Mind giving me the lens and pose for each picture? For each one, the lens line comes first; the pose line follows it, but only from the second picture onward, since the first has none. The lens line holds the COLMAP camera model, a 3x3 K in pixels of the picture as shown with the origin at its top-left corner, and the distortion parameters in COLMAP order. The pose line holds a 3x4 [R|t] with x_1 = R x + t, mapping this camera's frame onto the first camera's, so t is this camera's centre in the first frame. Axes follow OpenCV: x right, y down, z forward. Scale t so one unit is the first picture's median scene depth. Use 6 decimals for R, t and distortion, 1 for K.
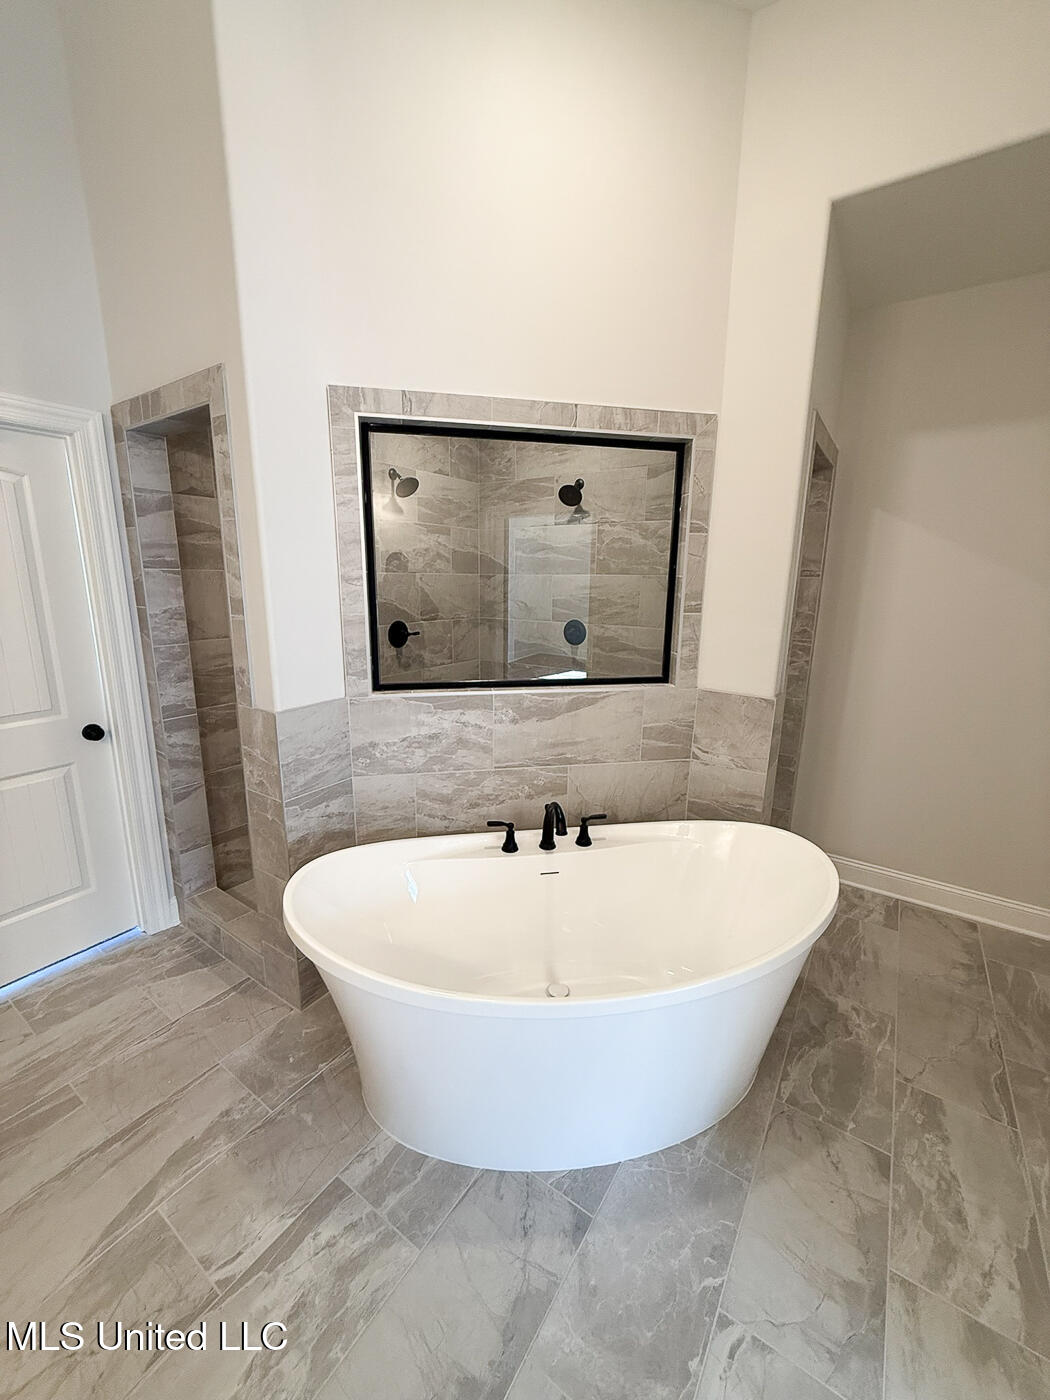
lens RADIAL K [[557.8, 0, 523.4], [0, 557.8, 695.6], [0, 0, 1]] dist [0.000225, -0.000163]
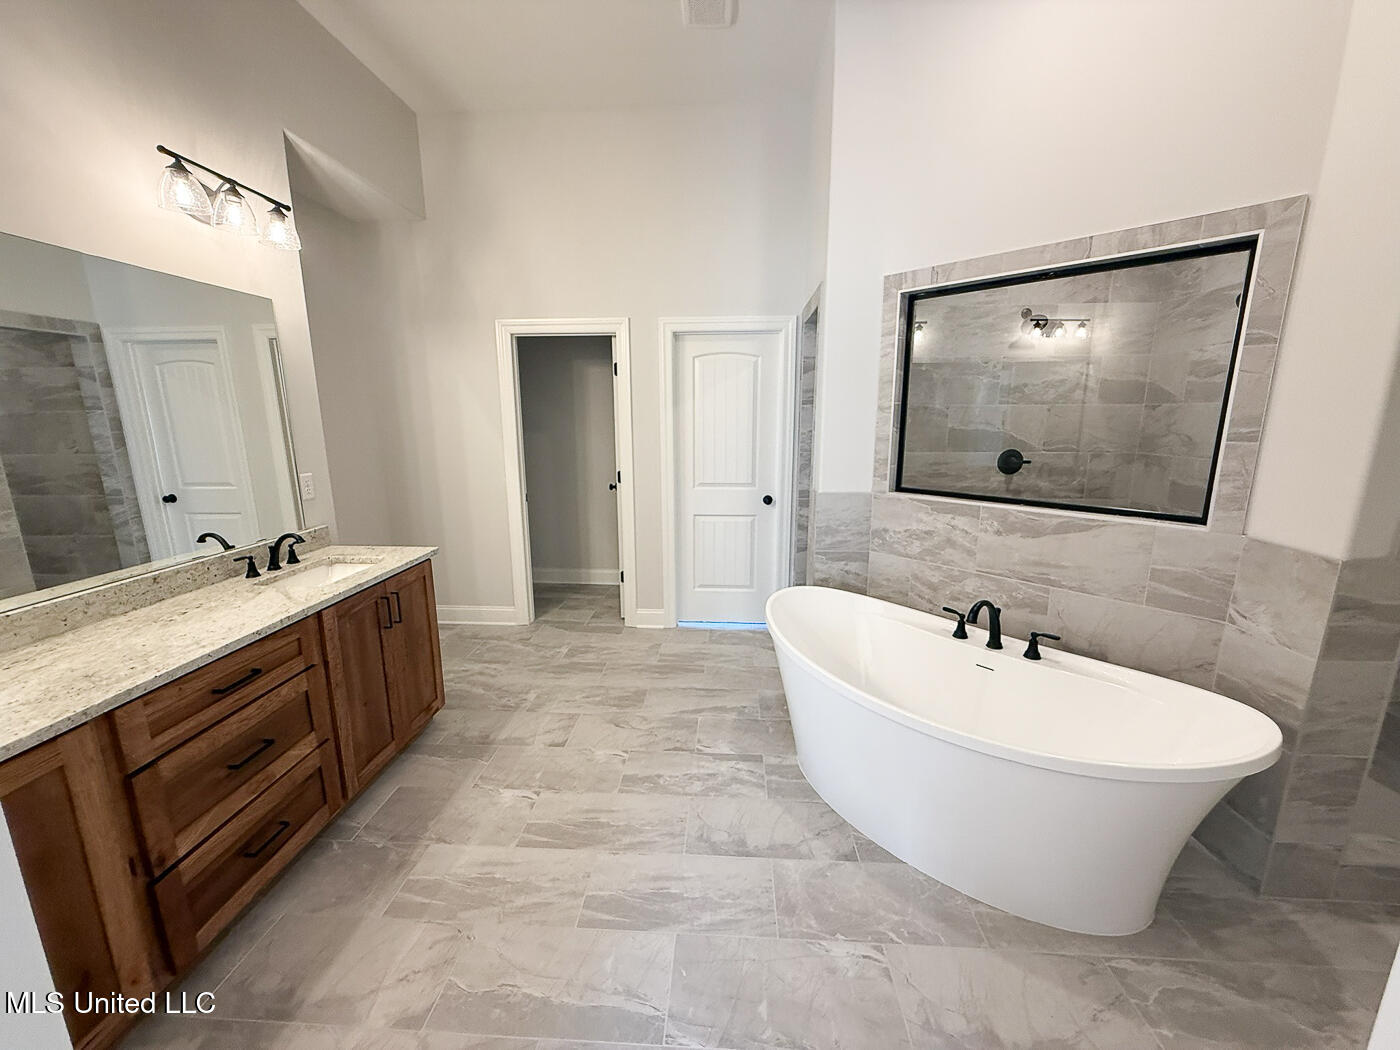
lens RADIAL K [[557.8, 0, 692.5], [0, 557.8, 526.6], [0, 0, 1]] dist [0.000225, -0.000163]
pose [[0.509795, 0.159541, -0.845373, 0.626255], [-0.172022, 0.981713, 0.081535, 0.048677], [0.842922, 0.103856, 0.527917, -0.112225]]
